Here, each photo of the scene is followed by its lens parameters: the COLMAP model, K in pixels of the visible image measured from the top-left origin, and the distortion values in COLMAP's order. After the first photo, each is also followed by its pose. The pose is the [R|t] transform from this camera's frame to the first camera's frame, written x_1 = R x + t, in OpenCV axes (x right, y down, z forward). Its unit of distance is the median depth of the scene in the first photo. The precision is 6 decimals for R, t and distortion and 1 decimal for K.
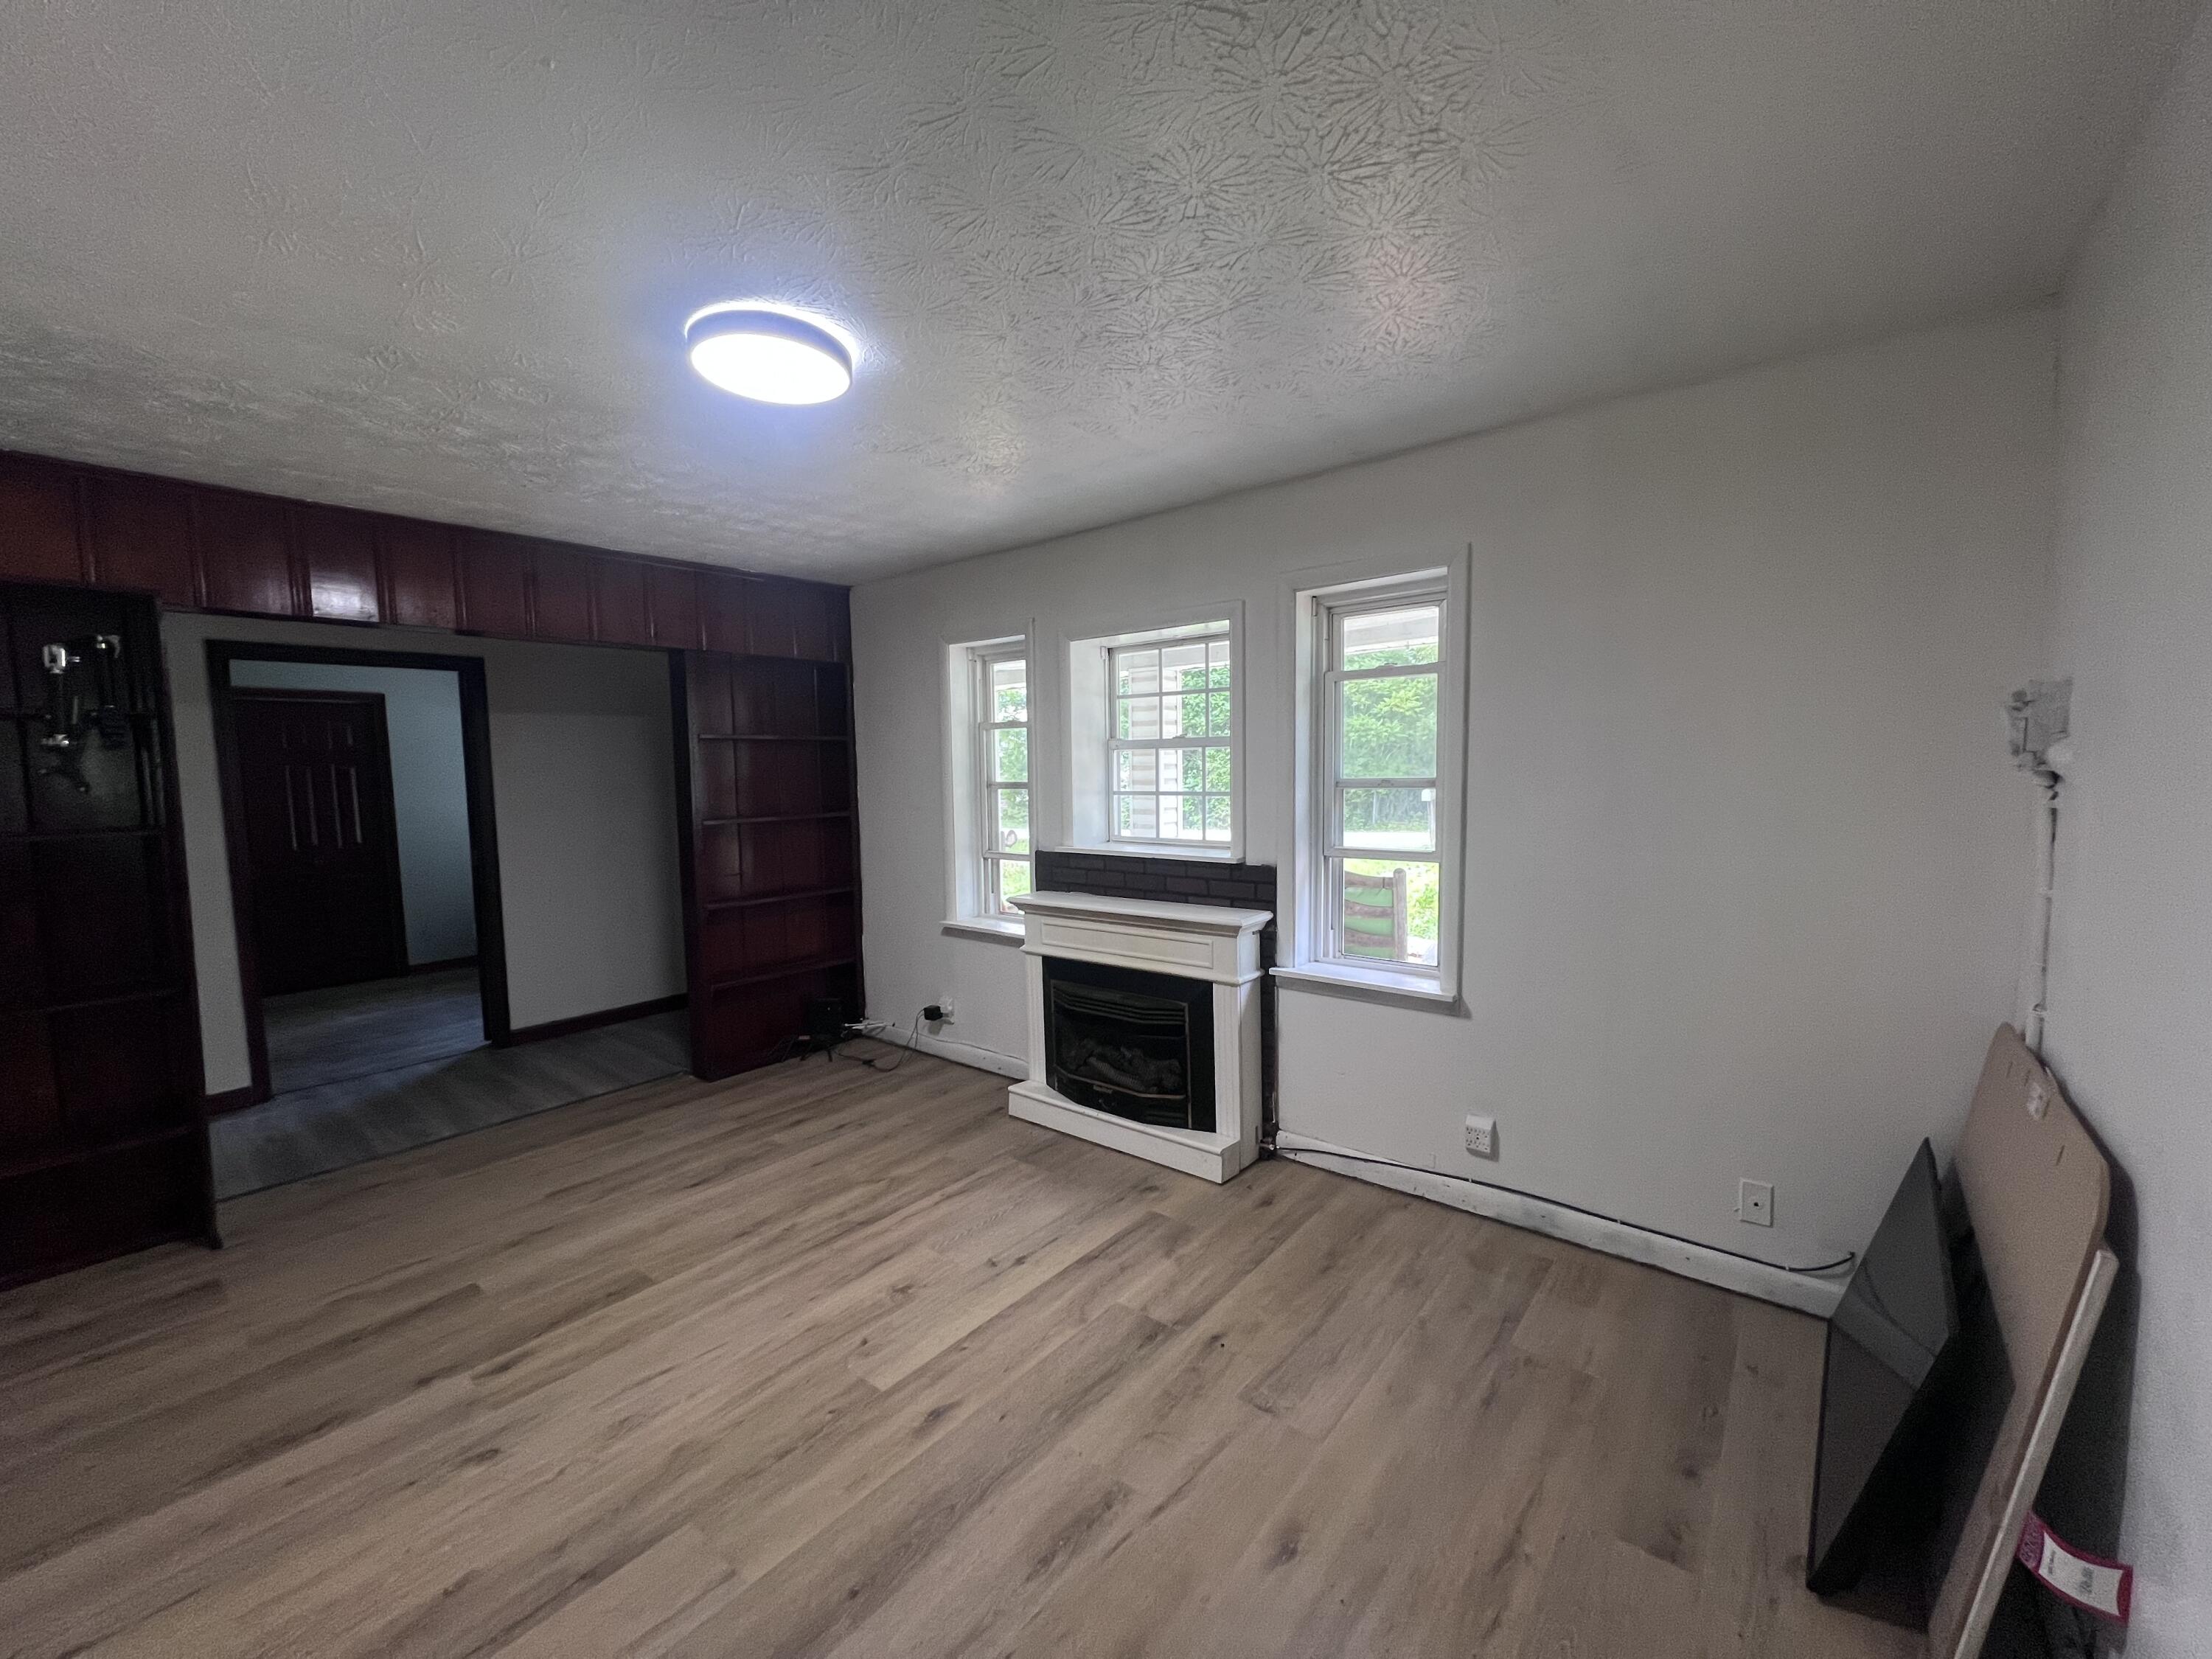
lens RADIAL K [[879.7, 0, 1109.2], [0, 879.7, 834.2], [0, 0, 1]] dist [-0.000519, 0.000234]
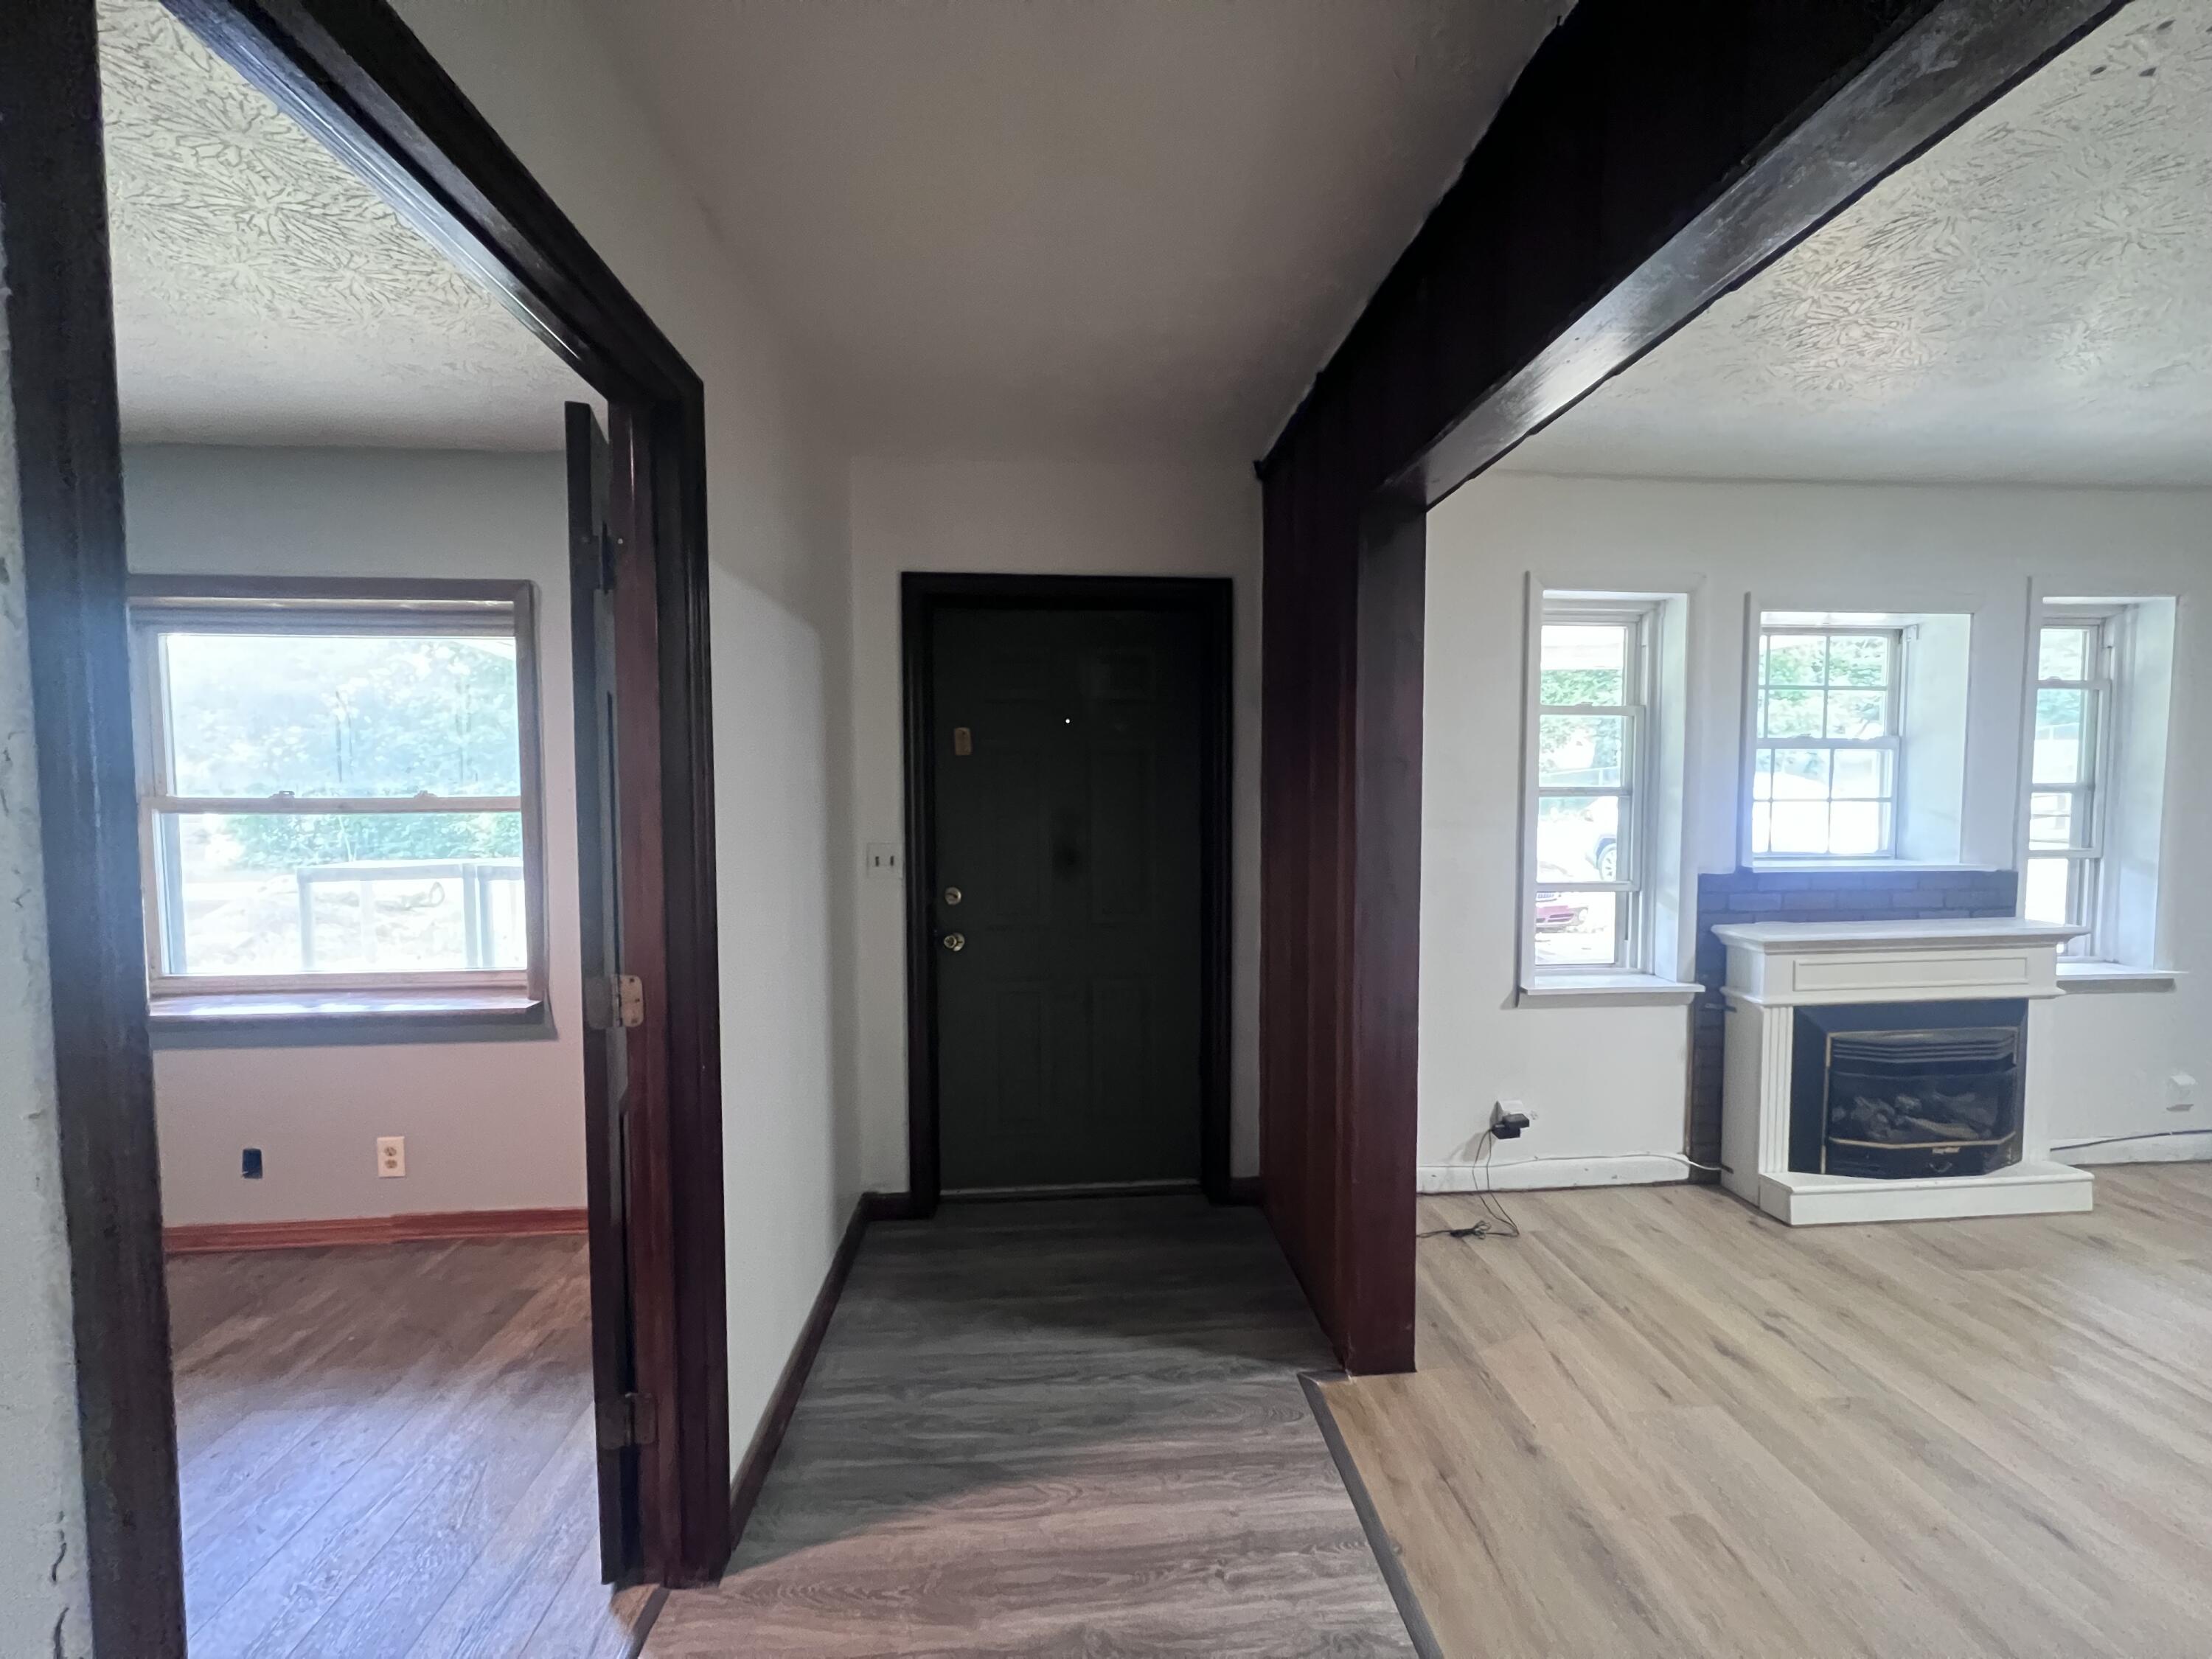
lens RADIAL K [[879.7, 0, 1109.2], [0, 879.7, 834.2], [0, 0, 1]] dist [-0.000519, 0.000234]
pose [[0.725220, -0.022573, 0.688147, -1.533719], [0.041806, 0.999062, -0.011287, -0.044919], [-0.687247, 0.036954, 0.725484, 1.235748]]
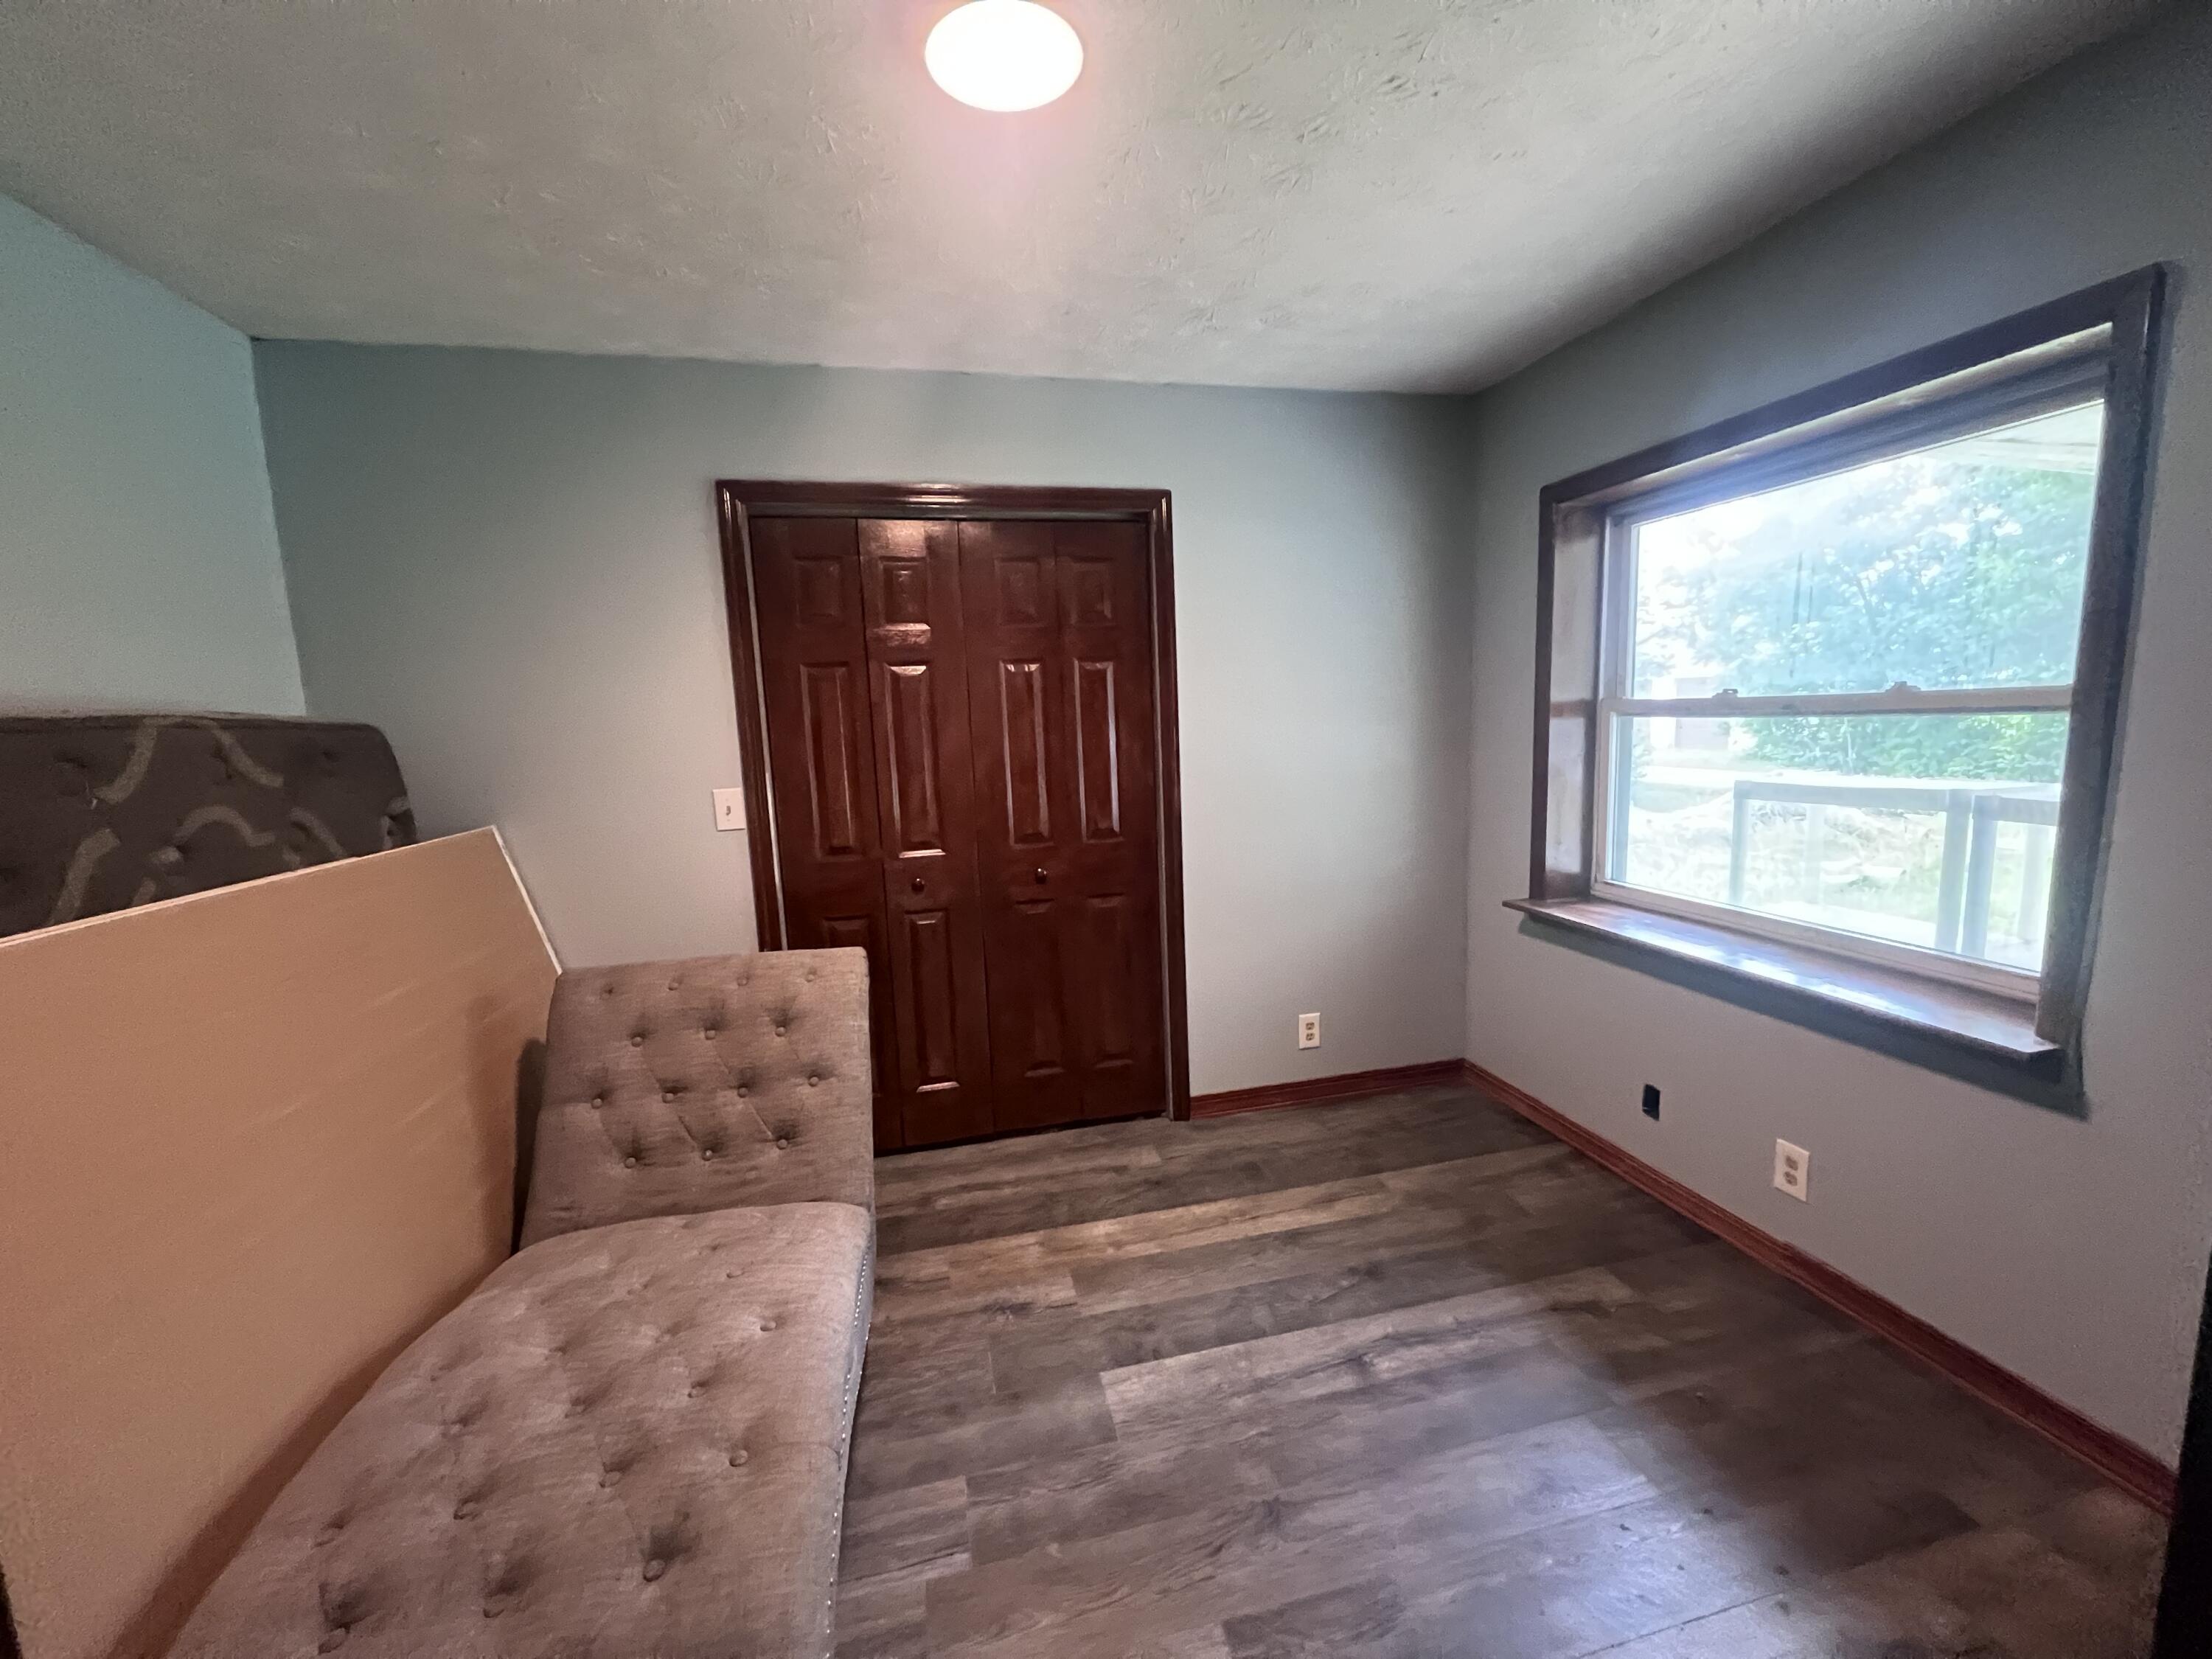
lens RADIAL K [[879.7, 0, 1109.2], [0, 879.7, 834.2], [0, 0, 1]] dist [-0.000519, 0.000234]
pose [[0.792887, 0.067965, -0.605566, -1.467567], [-0.017427, 0.995883, 0.088953, -0.075100], [0.609119, -0.059977, 0.790808, 1.617309]]
